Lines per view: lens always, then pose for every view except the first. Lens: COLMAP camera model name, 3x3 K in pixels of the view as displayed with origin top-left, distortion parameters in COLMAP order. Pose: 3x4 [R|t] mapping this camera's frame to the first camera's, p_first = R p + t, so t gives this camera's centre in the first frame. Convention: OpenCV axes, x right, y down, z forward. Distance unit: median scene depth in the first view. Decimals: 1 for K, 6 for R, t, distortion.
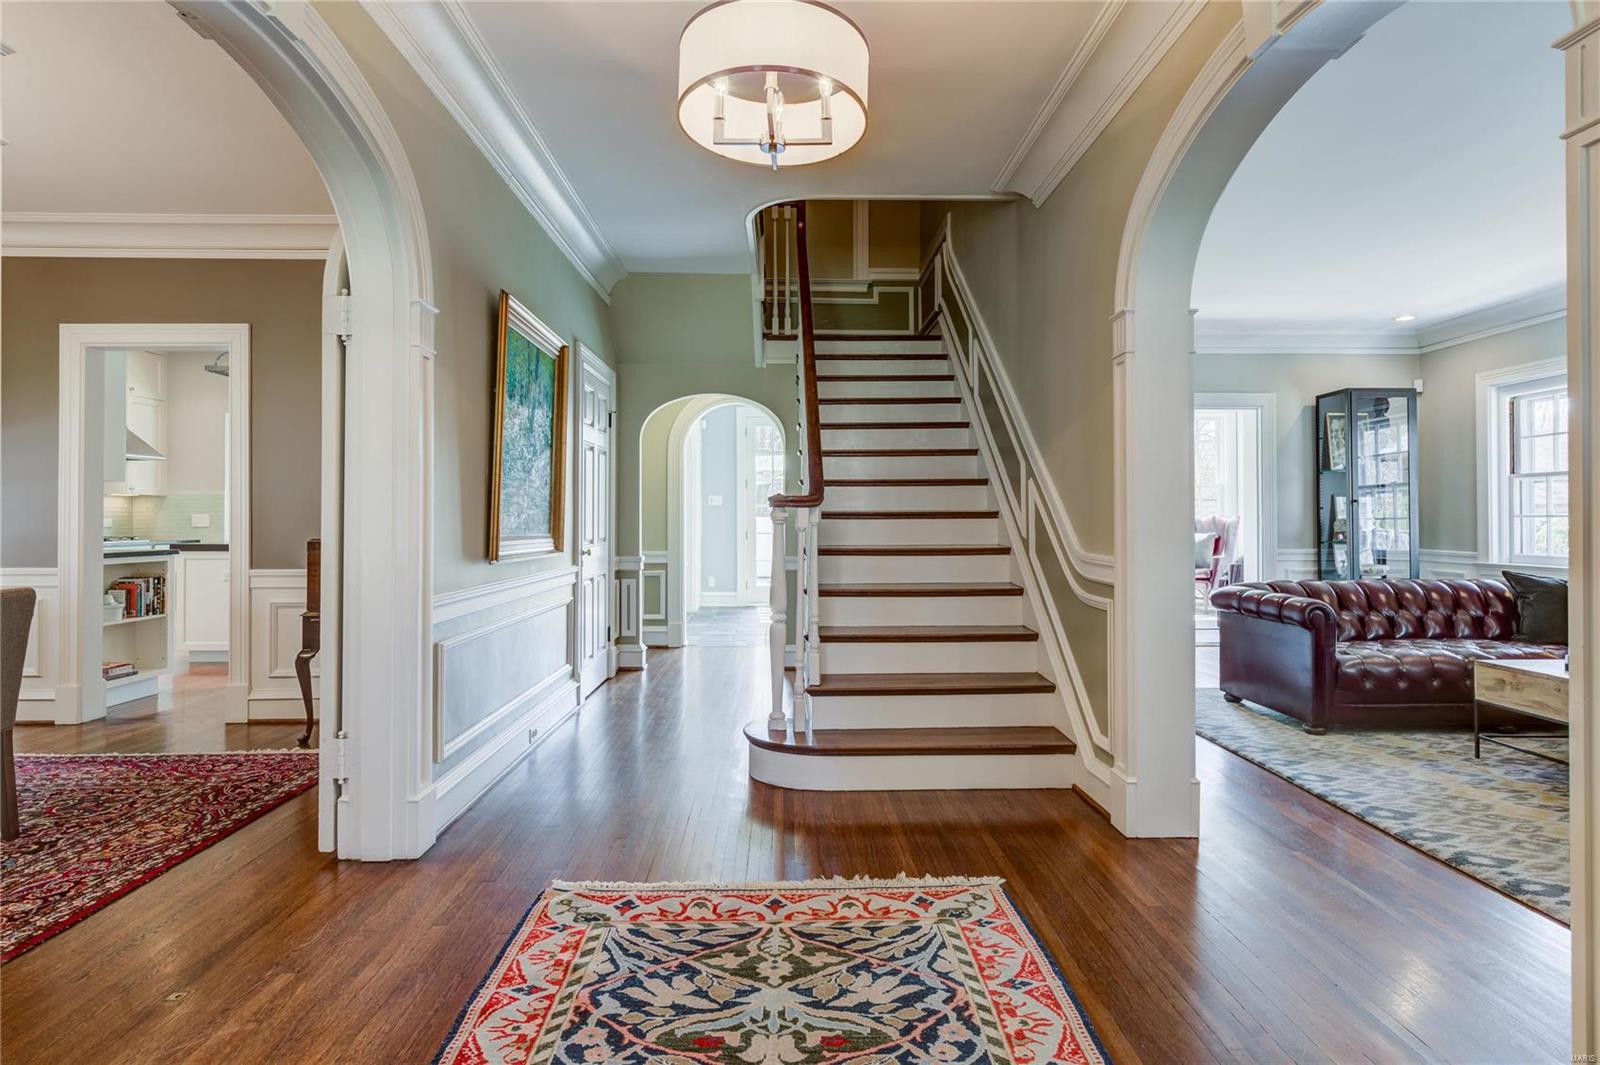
lens RADIAL K [[804.2, 0, 785.5], [0, 804.2, 522.0], [0, 0, 1]] dist [0.000997, -0.004577]
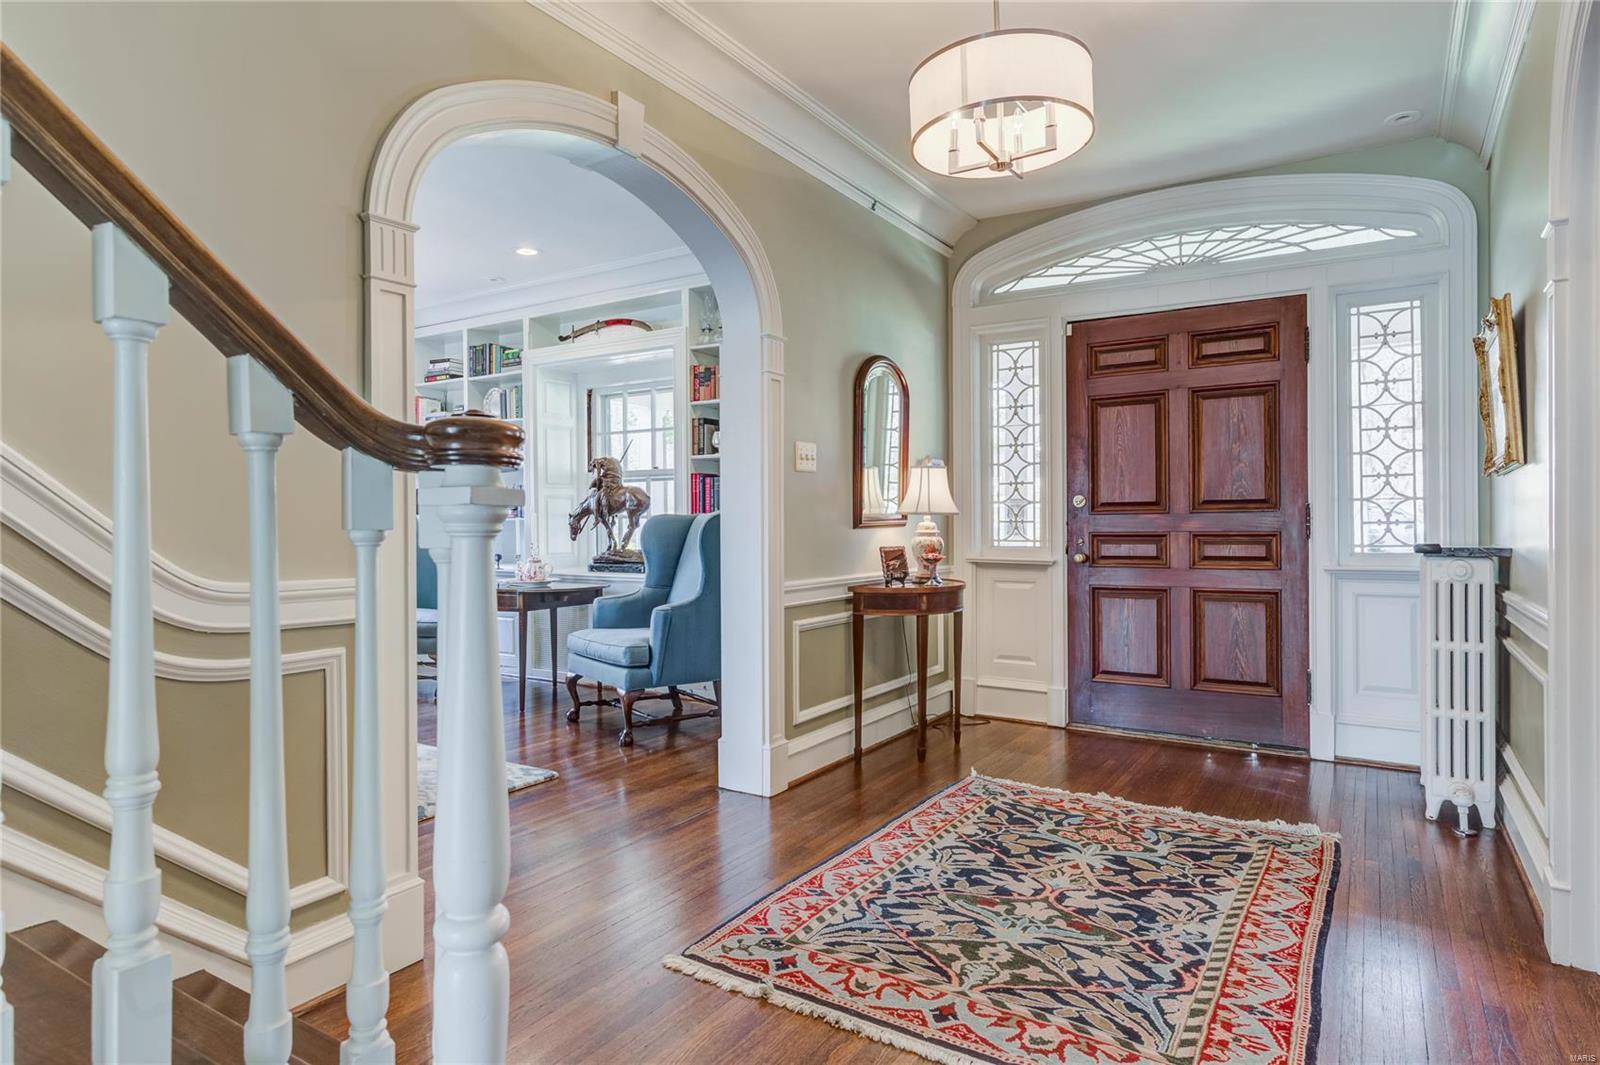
lens RADIAL K [[873.6, 0, 834.2], [0, 873.6, 527.3], [0, 0, 1]] dist [-0.002768, -0.000906]
pose [[-0.854161, -0.000297, 0.520008, -0.281260], [0.004610, 0.999956, 0.008145, 0.000639], [-0.519988, 0.009354, -0.854122, 1.385842]]
